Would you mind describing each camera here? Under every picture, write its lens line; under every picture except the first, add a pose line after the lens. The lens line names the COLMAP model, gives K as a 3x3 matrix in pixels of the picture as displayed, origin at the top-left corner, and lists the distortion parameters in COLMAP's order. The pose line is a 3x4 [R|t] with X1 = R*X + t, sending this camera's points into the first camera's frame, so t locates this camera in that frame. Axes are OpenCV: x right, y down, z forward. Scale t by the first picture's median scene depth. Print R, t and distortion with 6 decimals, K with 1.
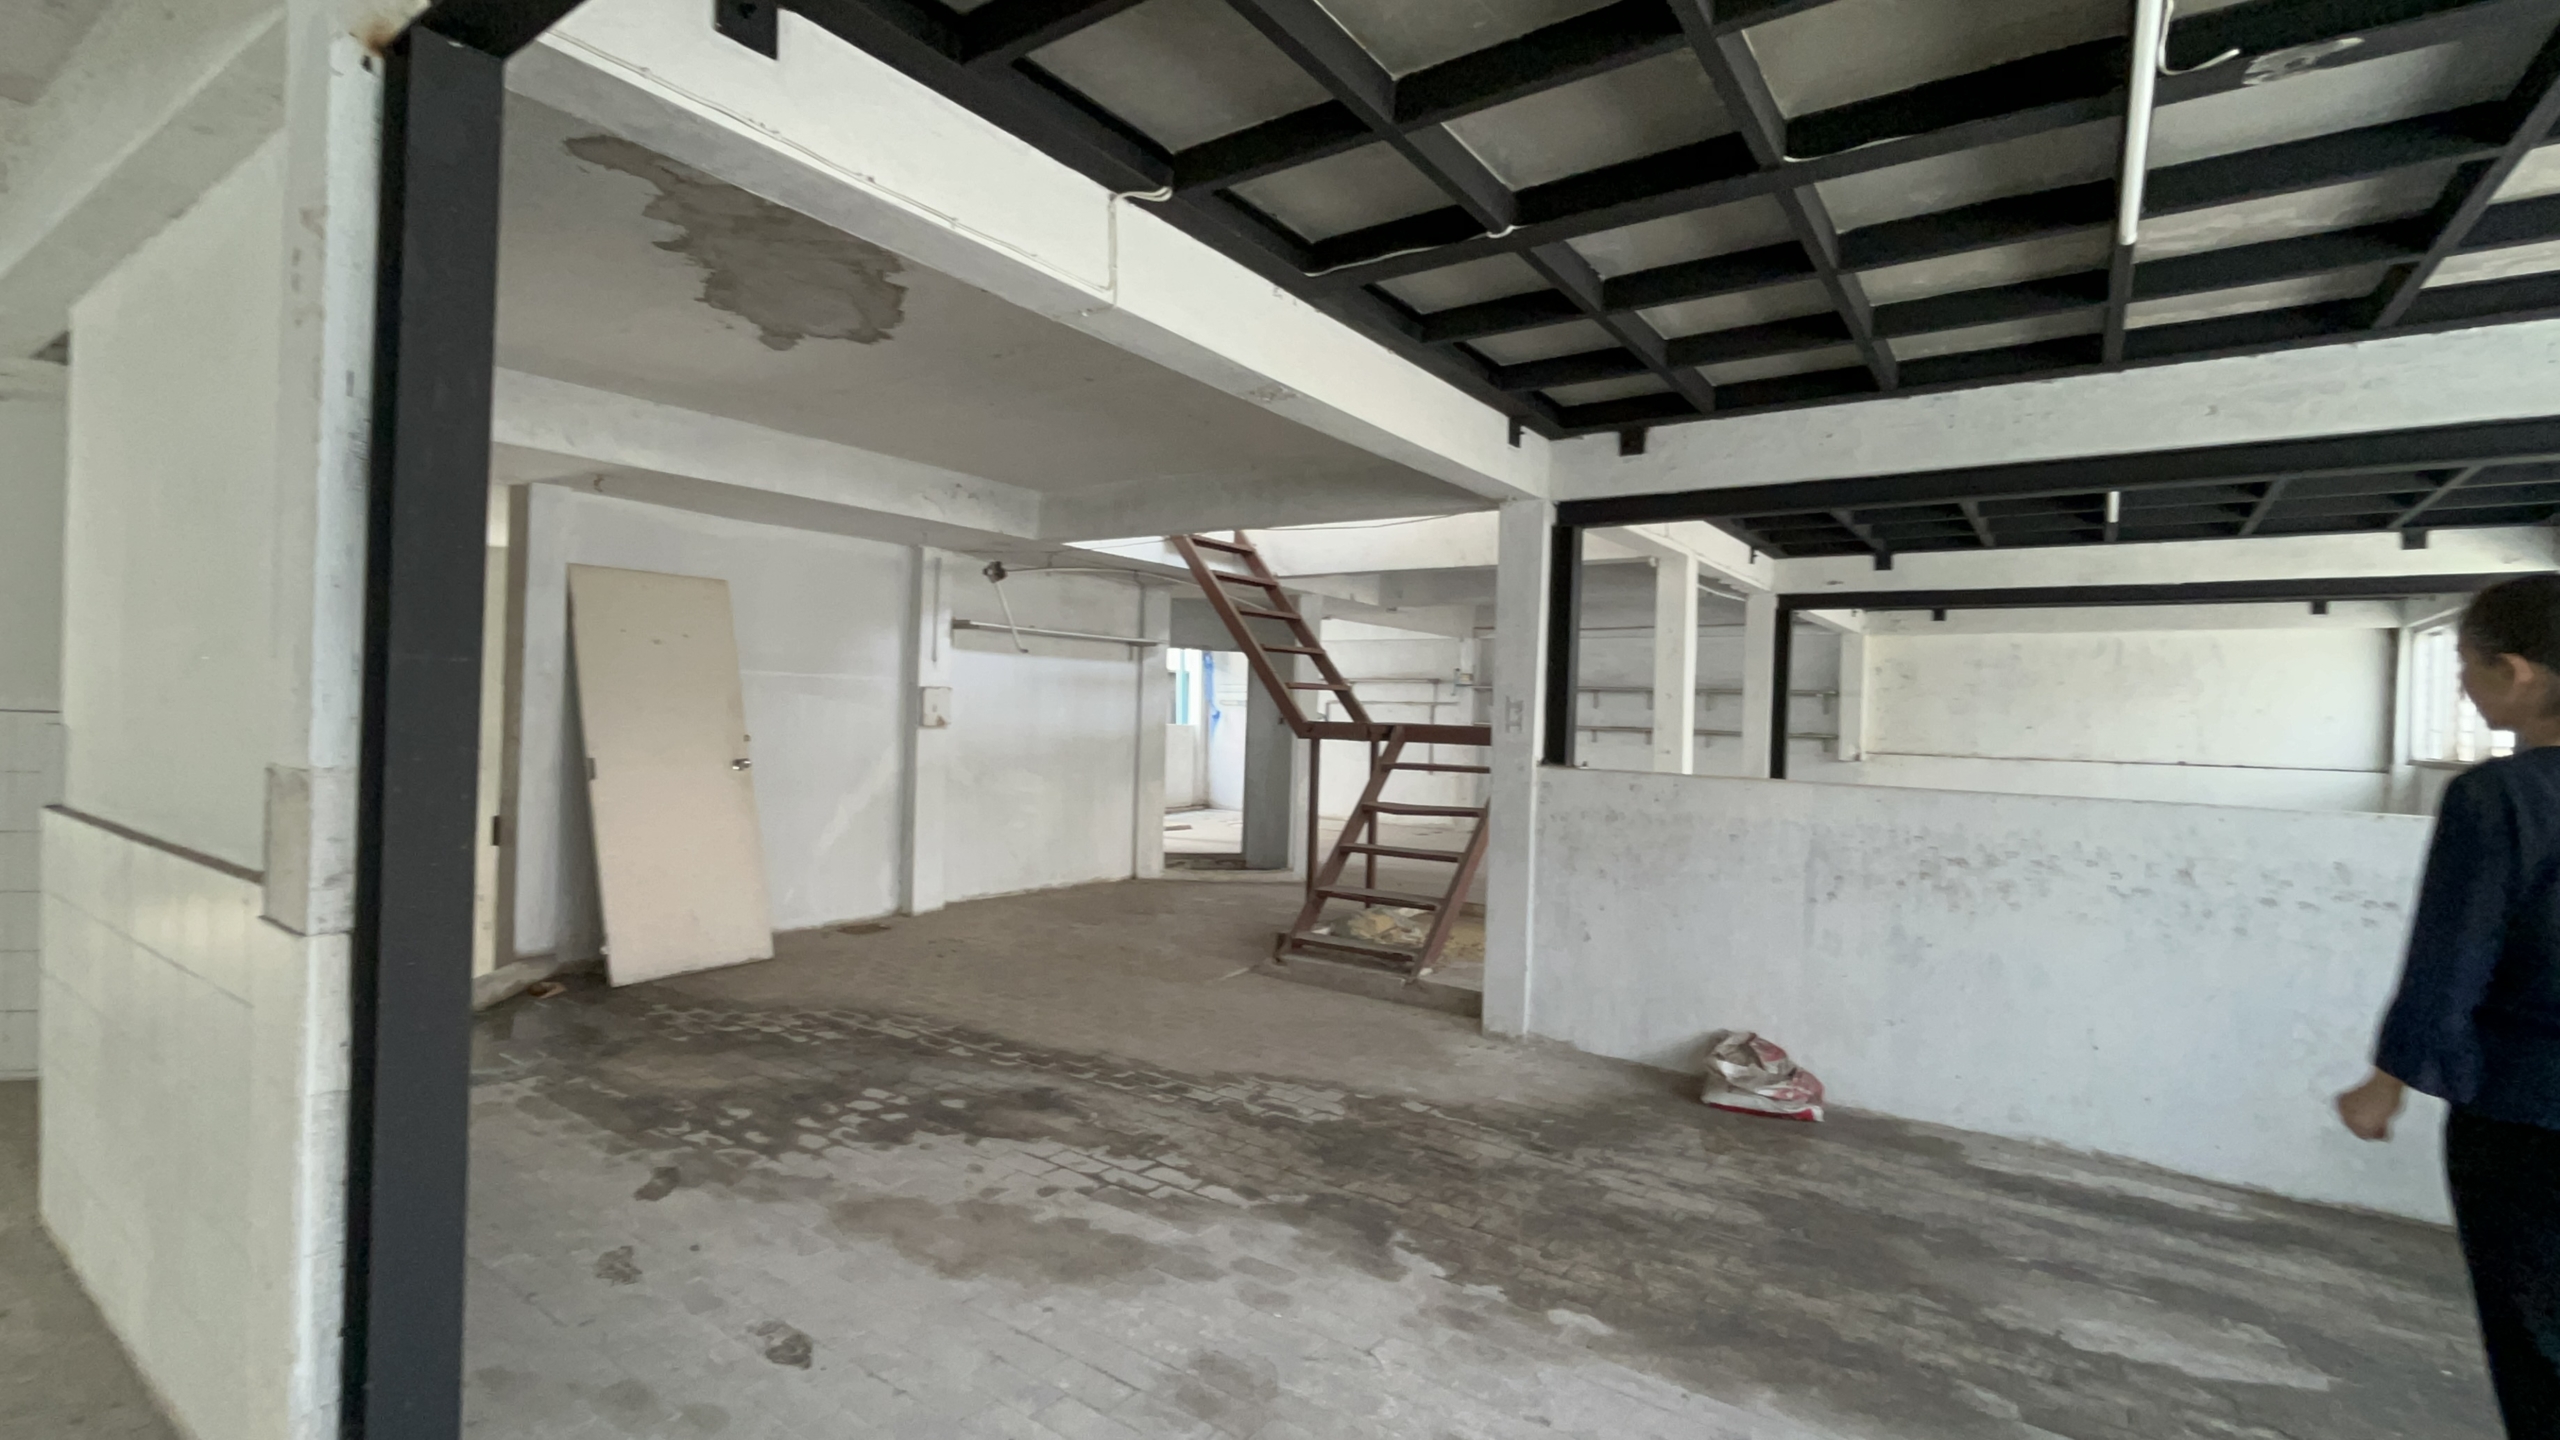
lens RADIAL K [[1151.8, 0, 1277.6], [0, 1151.8, 722.4], [0, 0, 1]] dist [-0.003112, -0.000161]
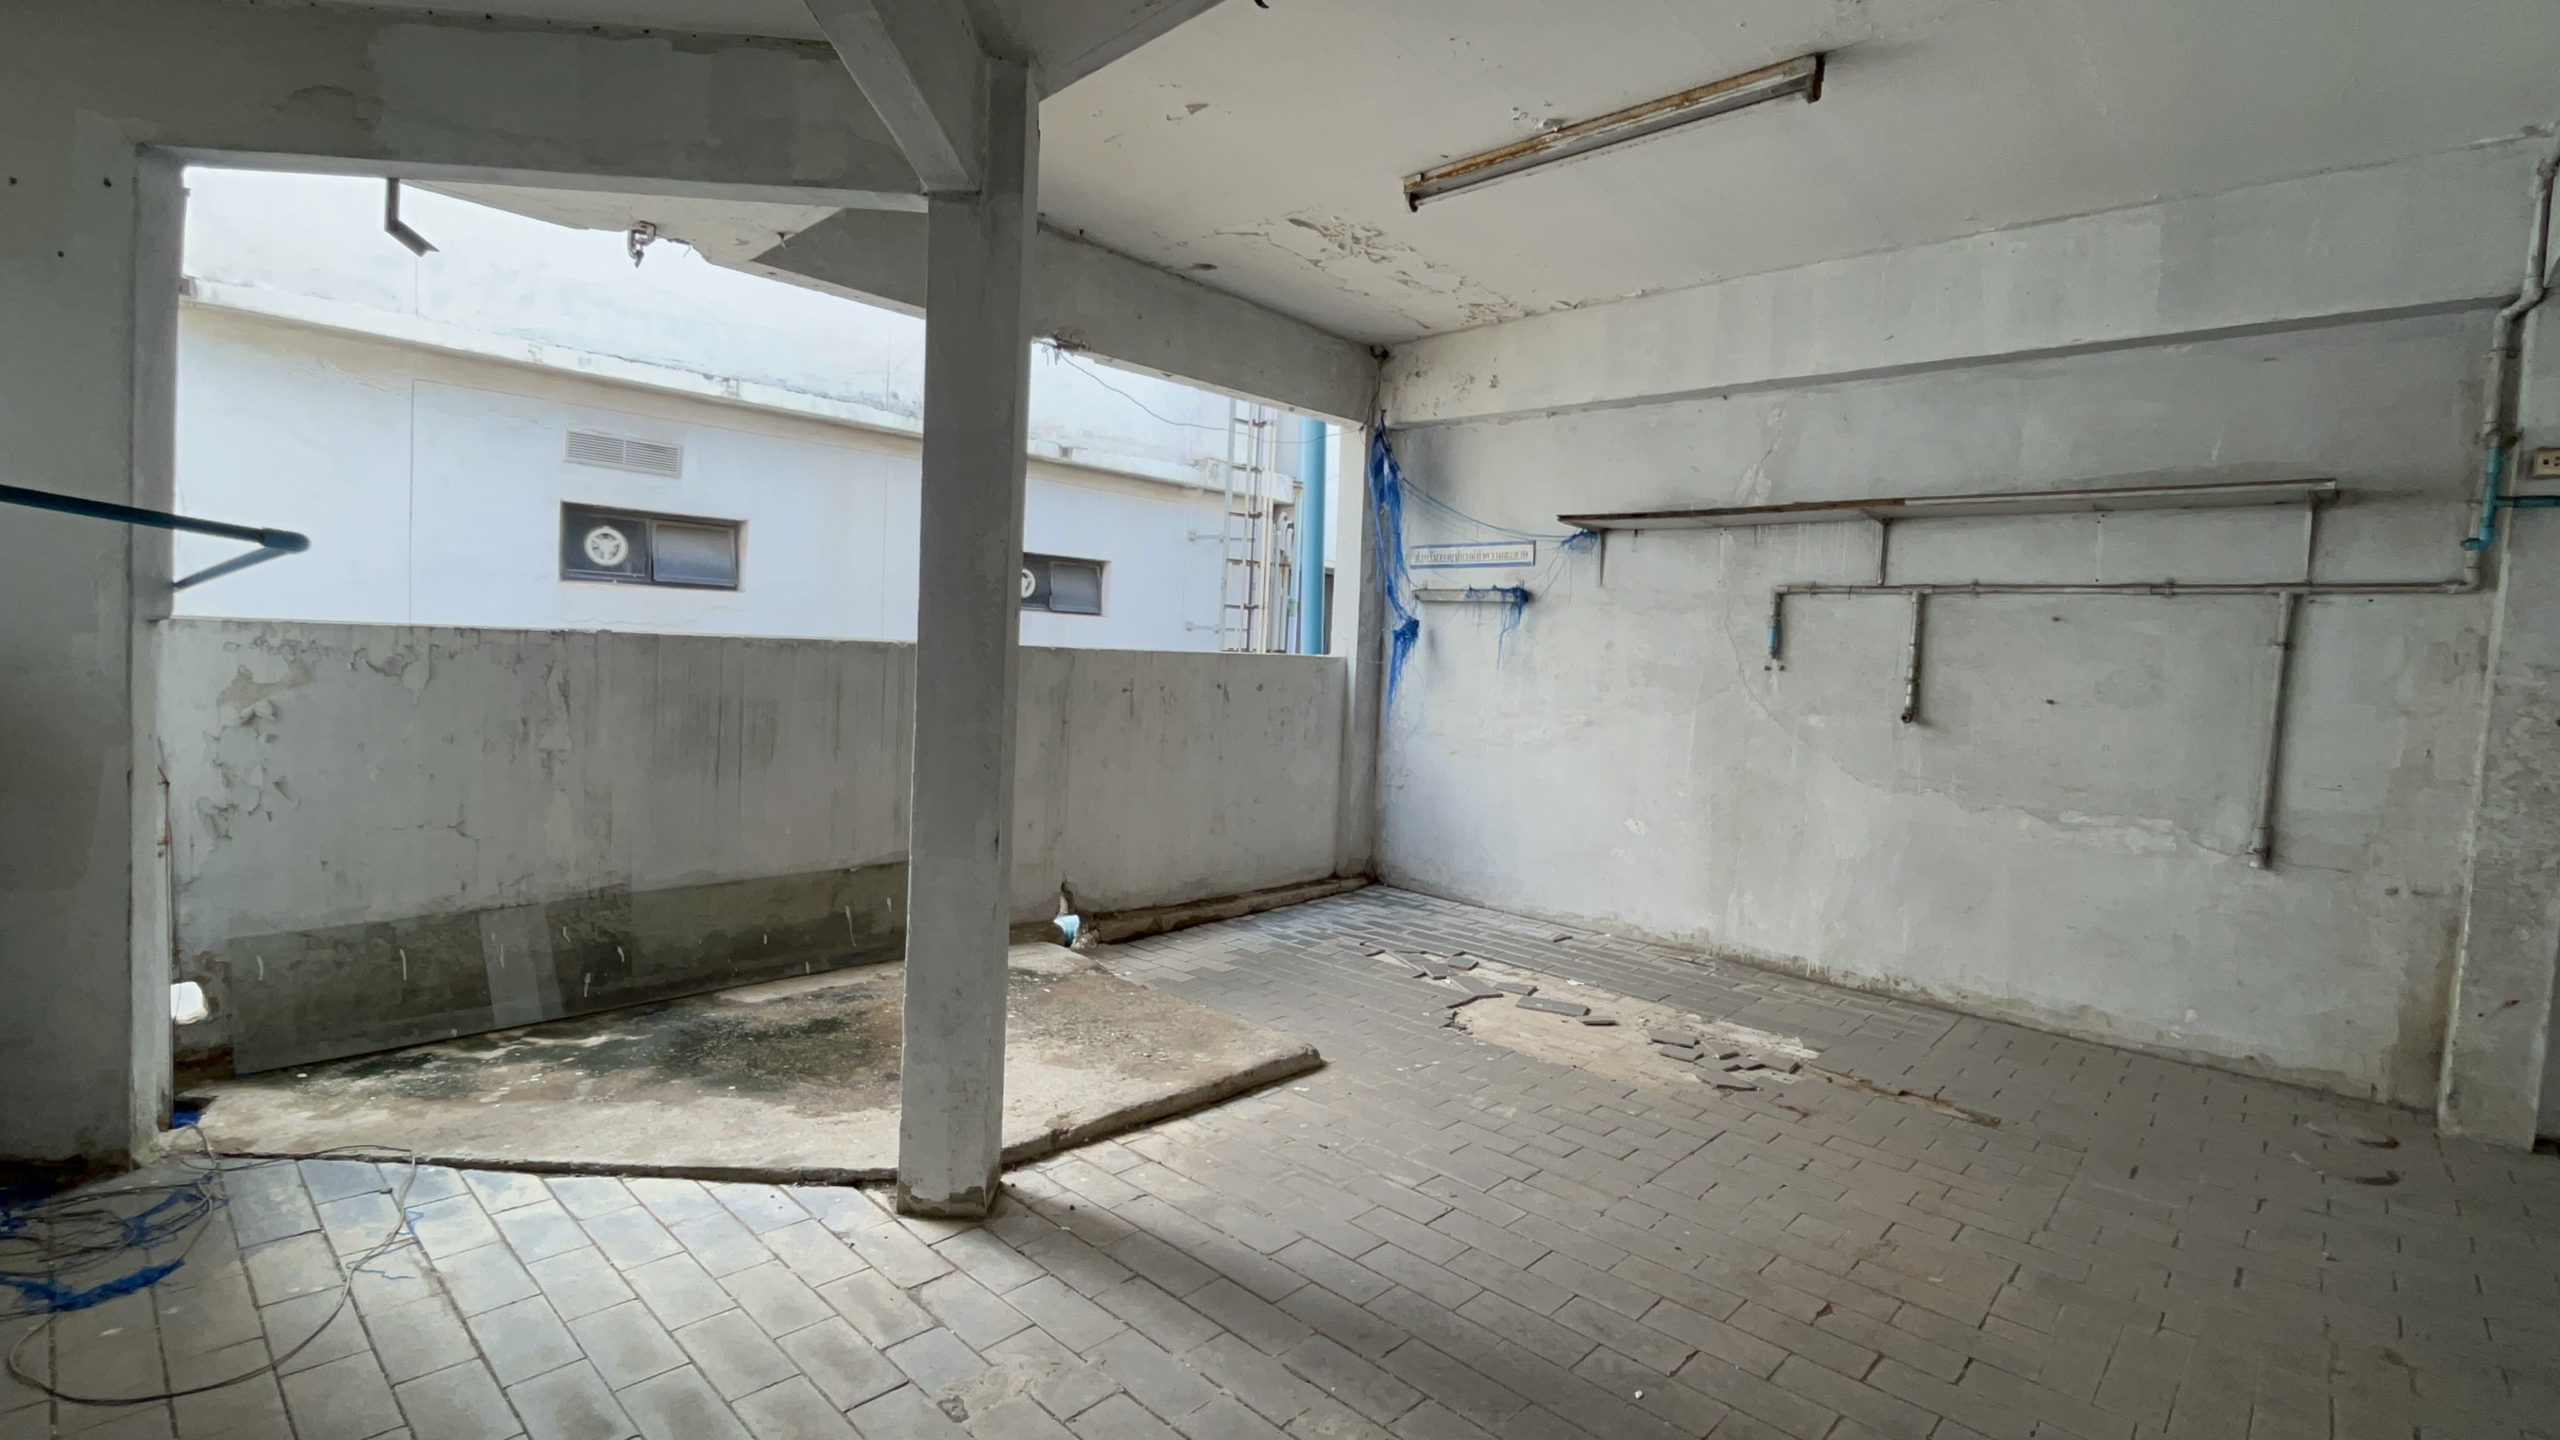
lens RADIAL K [[1151.8, 0, 1279.0], [0, 1151.8, 715.6], [0, 0, 1]] dist [-0.003112, -0.000161]
pose [[0.989350, 0.030354, -0.142355, -0.040413], [-0.023044, 0.998344, 0.052718, 0.002287], [0.143720, -0.048876, 0.988411, 0.638047]]
